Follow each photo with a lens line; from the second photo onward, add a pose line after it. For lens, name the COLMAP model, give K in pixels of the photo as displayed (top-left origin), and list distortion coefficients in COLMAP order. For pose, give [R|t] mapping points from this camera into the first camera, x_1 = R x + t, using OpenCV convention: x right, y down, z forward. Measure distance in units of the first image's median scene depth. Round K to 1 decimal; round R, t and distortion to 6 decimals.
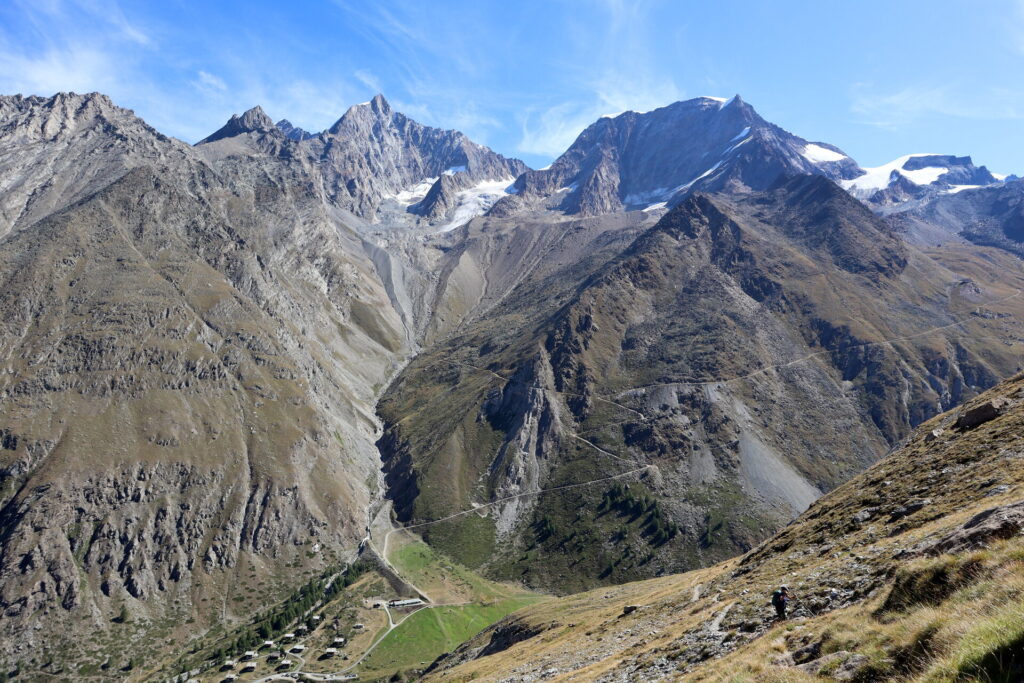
lens RADIAL K [[713.9, 0, 512.0], [0, 713.9, 341.5], [0, 0, 1]] dist [-0.126054, 0.077987]
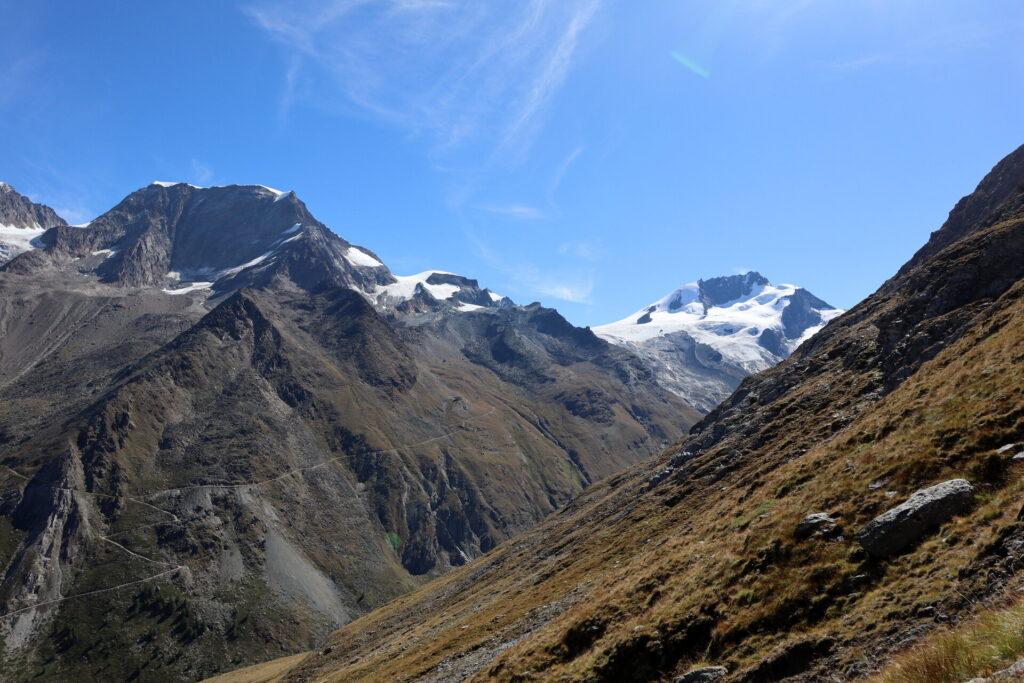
lens RADIAL K [[713.9, 0, 512.0], [0, 713.9, 341.5], [0, 0, 1]] dist [-0.126054, 0.077987]
pose [[0.801348, 0.104202, 0.589053, -0.041971], [-0.045784, 0.992507, -0.113288, -0.051473], [-0.596444, 0.063815, 0.800114, -0.119938]]
